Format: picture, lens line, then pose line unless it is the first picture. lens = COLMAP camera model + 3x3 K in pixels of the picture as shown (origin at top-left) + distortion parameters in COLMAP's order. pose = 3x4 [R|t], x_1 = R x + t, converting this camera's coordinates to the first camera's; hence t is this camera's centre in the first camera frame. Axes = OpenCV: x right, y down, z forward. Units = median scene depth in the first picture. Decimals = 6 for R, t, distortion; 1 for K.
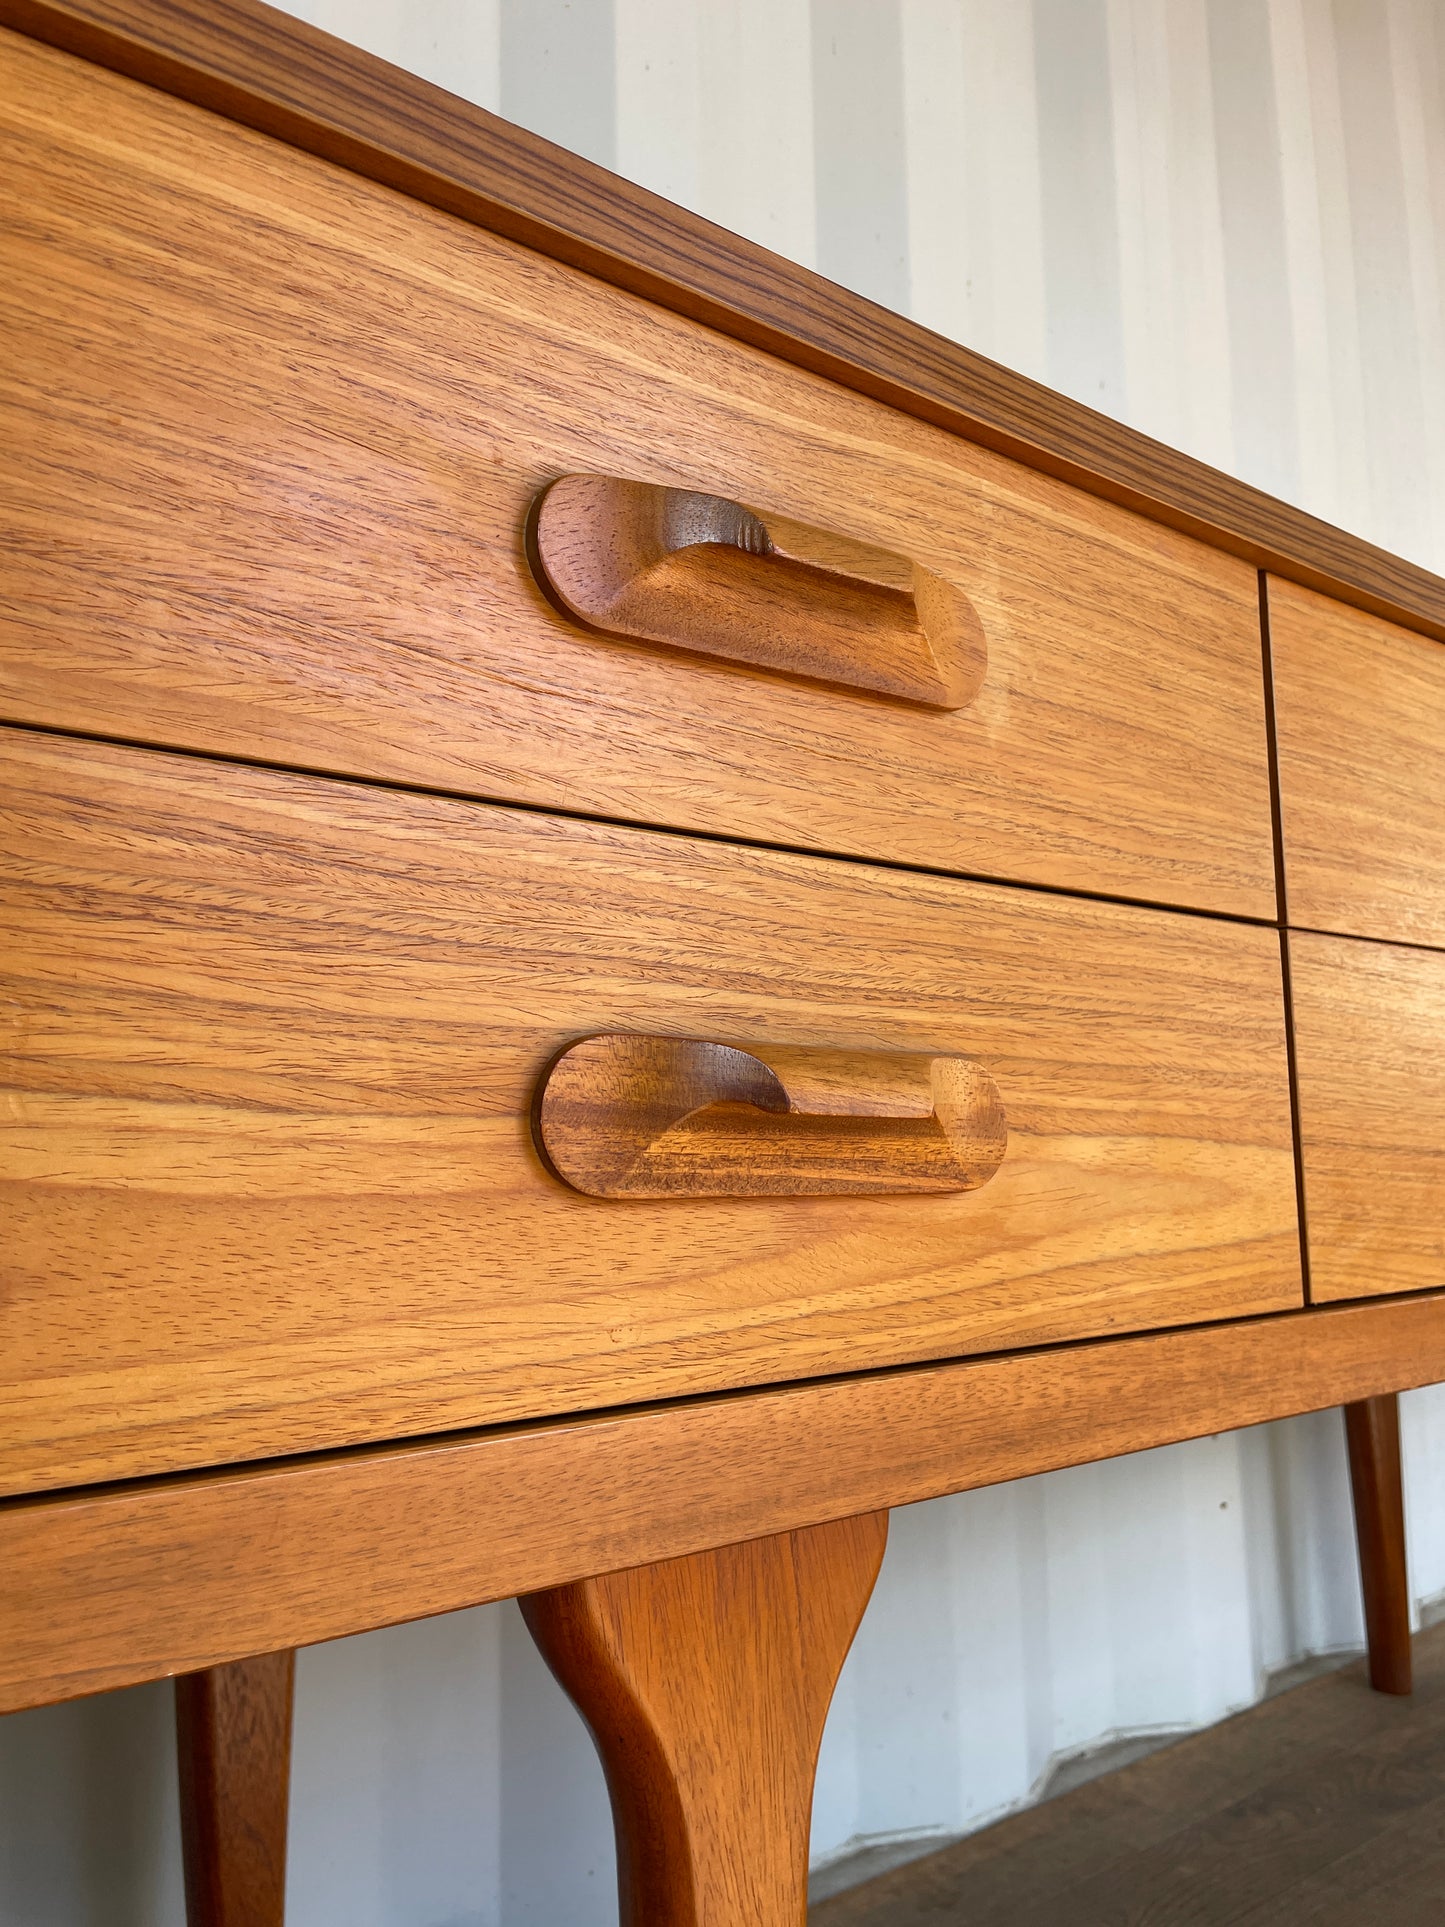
lens RADIAL K [[1488.8, 0, 724.7], [0, 1488.8, 981.6], [0, 0, 1]] dist [0.040247, -0.019602]
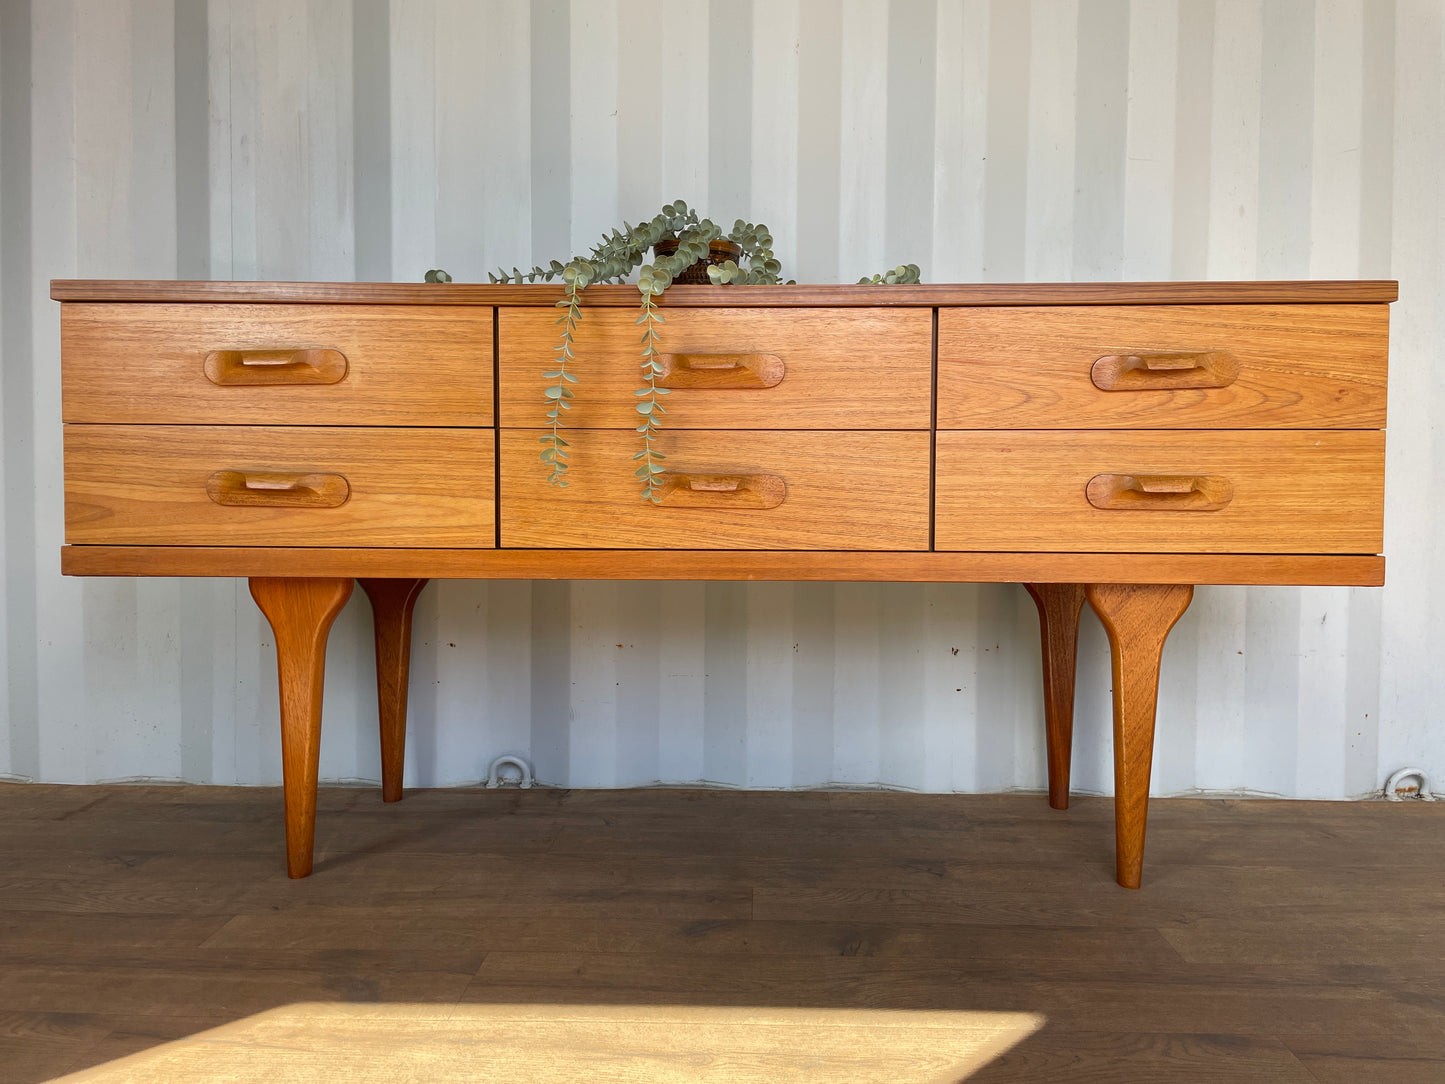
lens RADIAL K [[1104.8, 0, 711.8], [0, 1104.8, 537.2], [0, 0, 1]] dist [0.088768, -0.124081]
pose [[0.760005, 0.049461, -0.648032, 2.763359], [0.054567, 0.988723, 0.139460, -0.136225], [0.647622, -0.141351, 0.748736, -0.576966]]
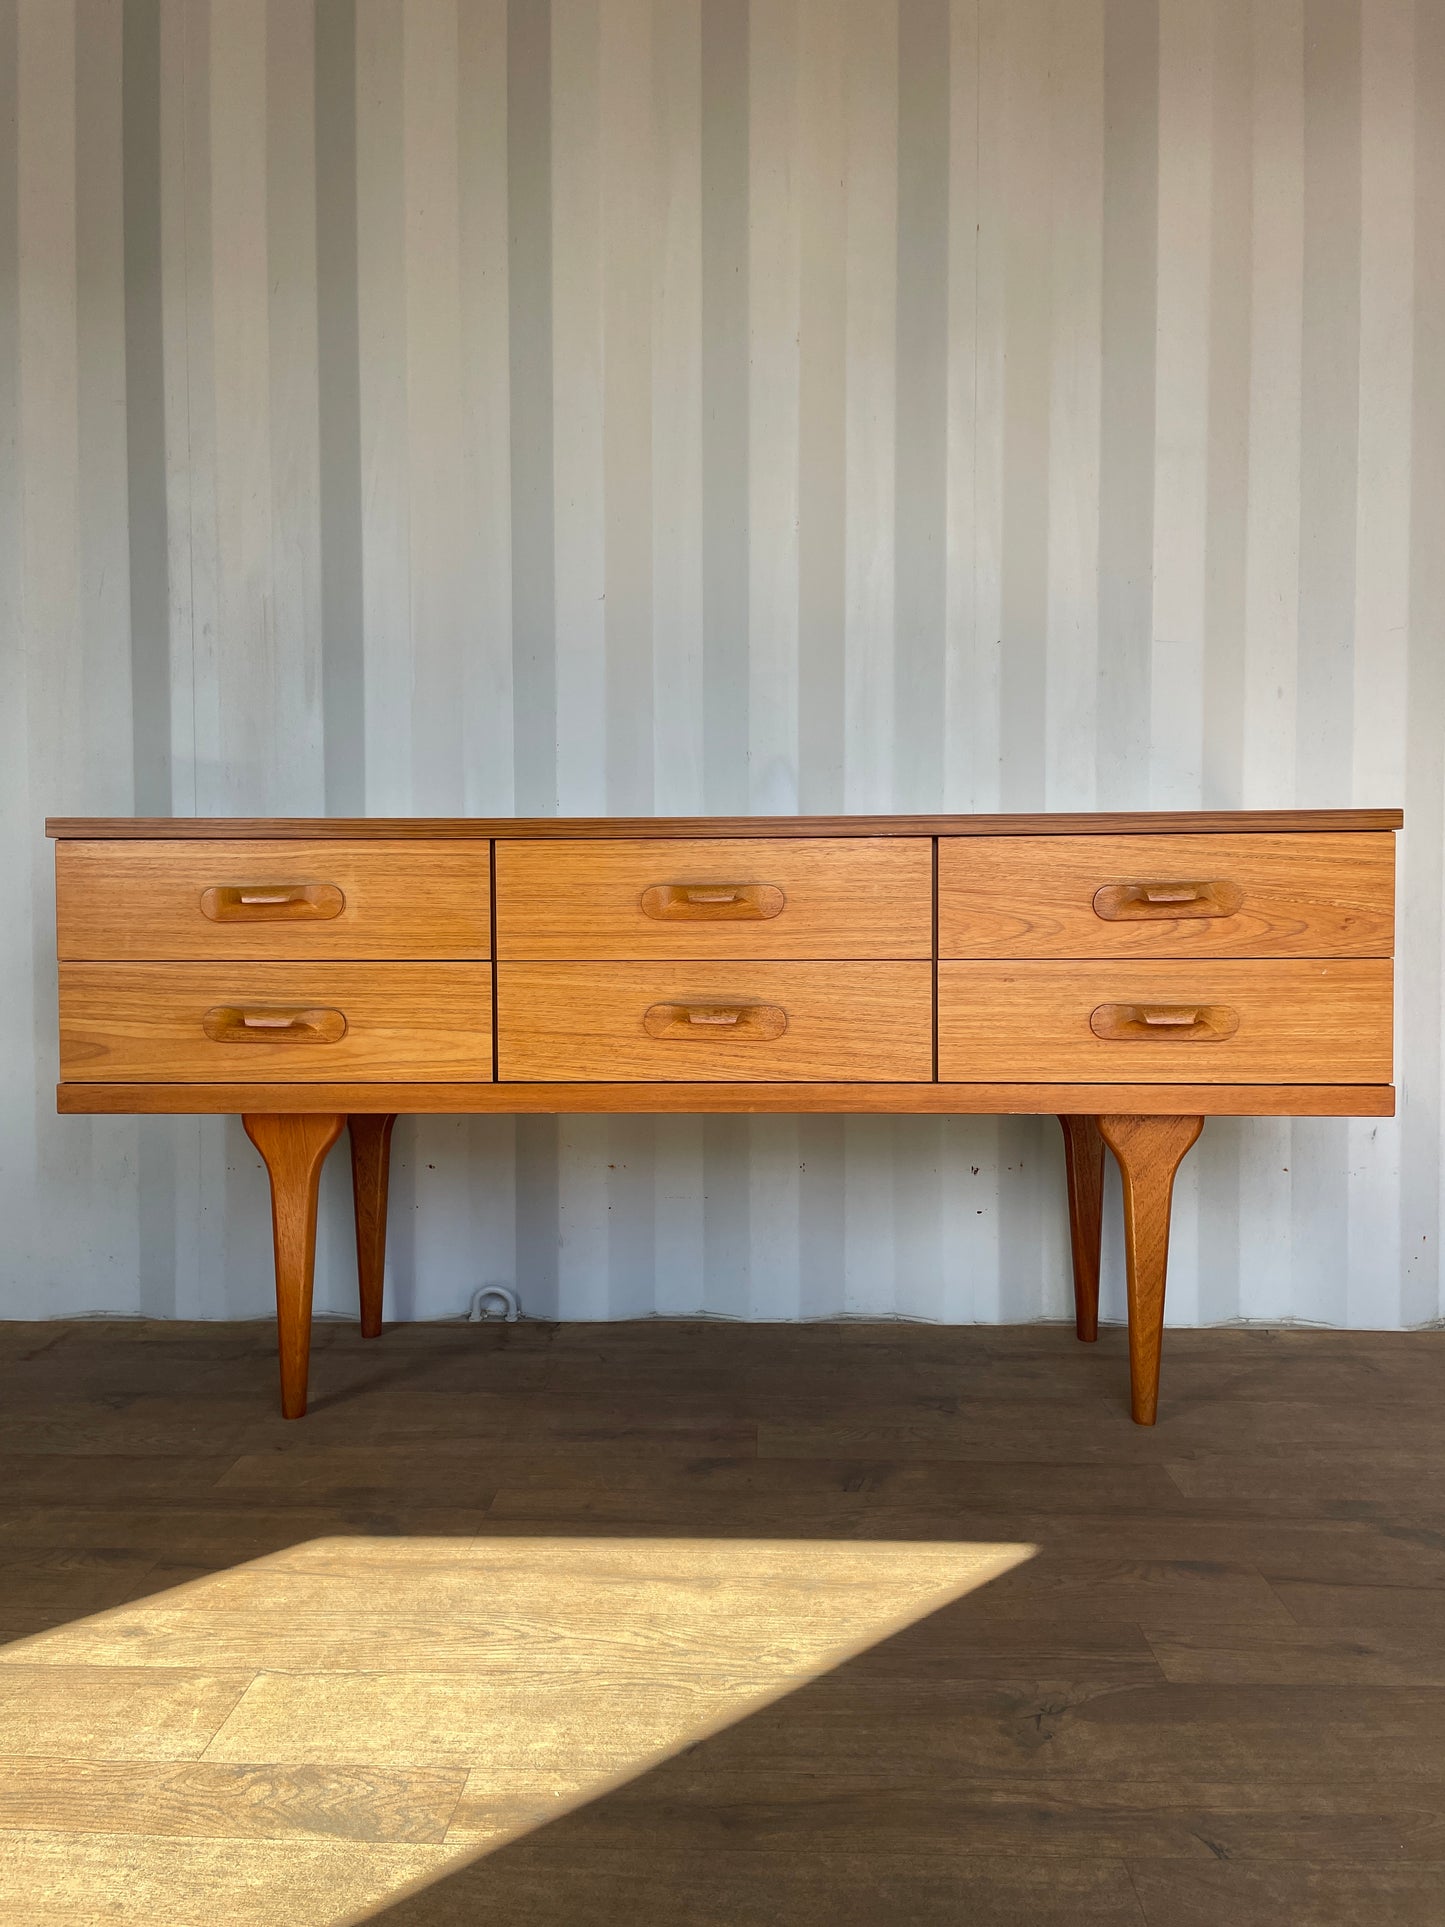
lens RADIAL K [[1473.4, 0, 686.3], [0, 1473.4, 960.5], [0, 0, 1]] dist [0.088768, -0.124081]
pose [[0.752774, 0.039578, -0.657088, 3.323016], [0.064825, 0.988882, 0.133827, -0.520985], [0.655079, -0.143337, 0.741839, -1.230305]]
